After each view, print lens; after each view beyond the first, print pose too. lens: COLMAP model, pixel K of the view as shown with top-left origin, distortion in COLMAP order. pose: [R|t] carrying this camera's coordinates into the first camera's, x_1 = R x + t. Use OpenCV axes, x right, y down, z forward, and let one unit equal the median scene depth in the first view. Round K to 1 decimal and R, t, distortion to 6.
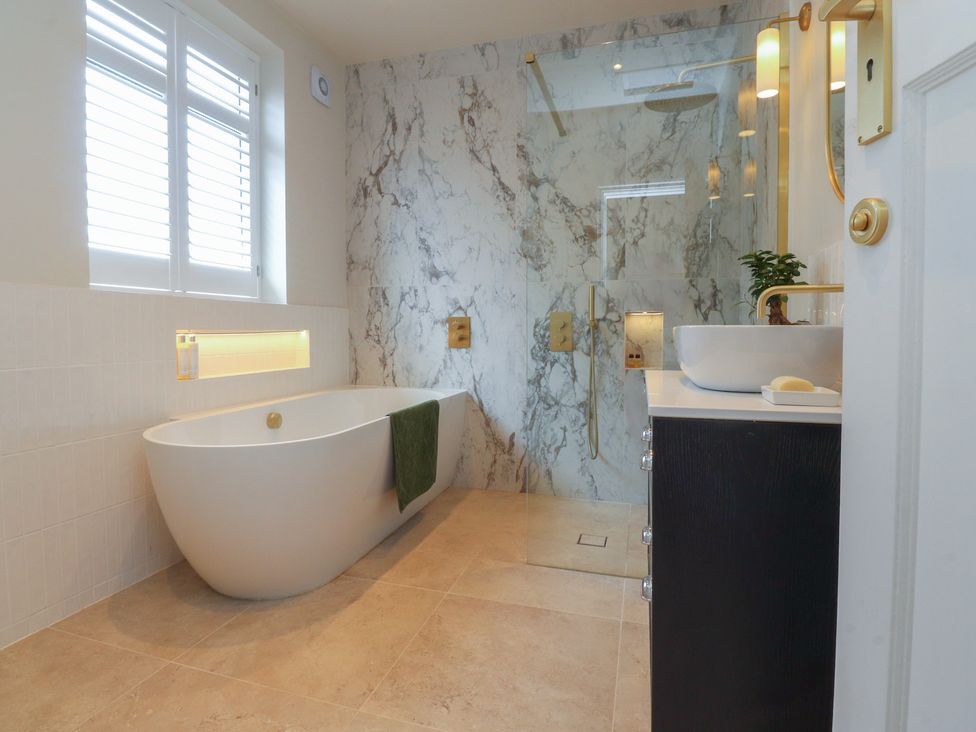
lens RADIAL K [[510.5, 0, 491.5], [0, 510.5, 360.4], [0, 0, 1]] dist [-0.003690, -0.010185]
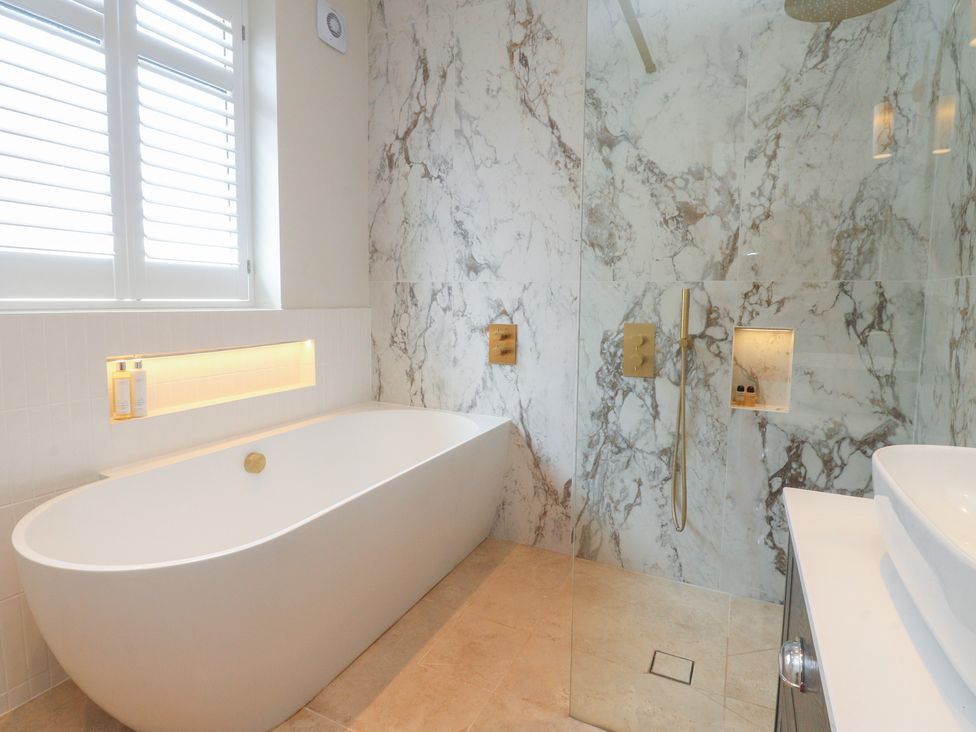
lens RADIAL K [[525.2, 0, 488.0], [0, 525.2, 358.0], [0, 0, 1]] dist [-0.003259, -0.010757]
pose [[0.987000, 0.029173, -0.158050, 0.043108], [-0.021612, 0.998548, 0.049349, -0.077689], [0.159260, -0.045292, 0.986197, 0.231975]]
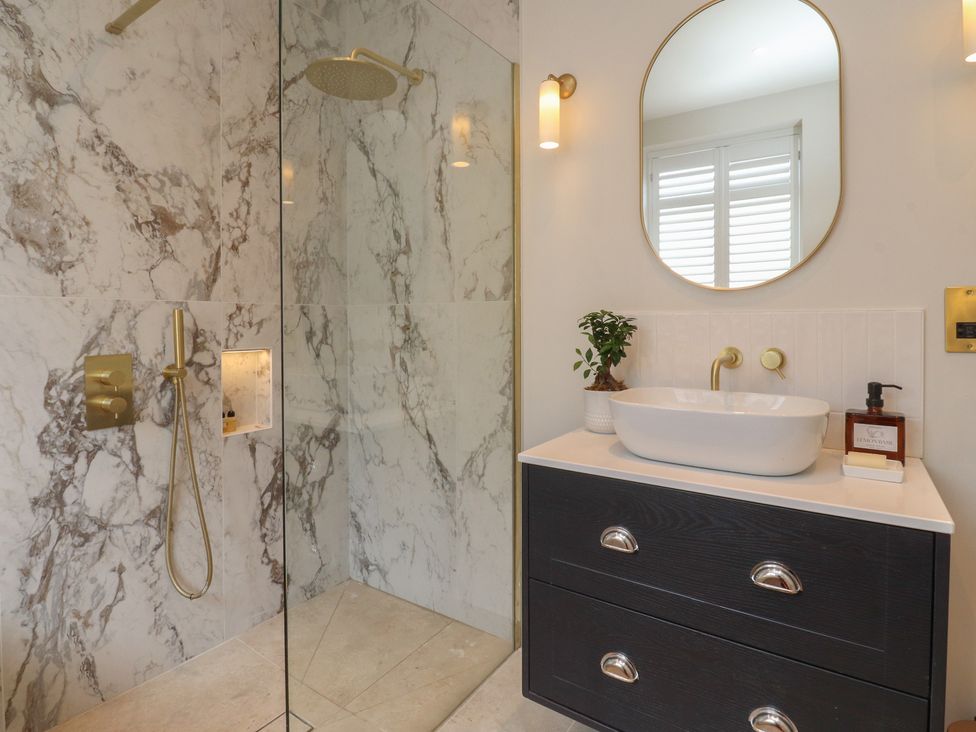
lens RADIAL K [[525.2, 0, 482.7], [0, 525.2, 330.8], [0, 0, 1]] dist [-0.003259, -0.010757]
pose [[0.302909, -0.019746, 0.952815, -0.266501], [0.058724, 0.998272, 0.002019, -0.097927], [-0.951209, 0.055341, 0.303545, 0.459095]]
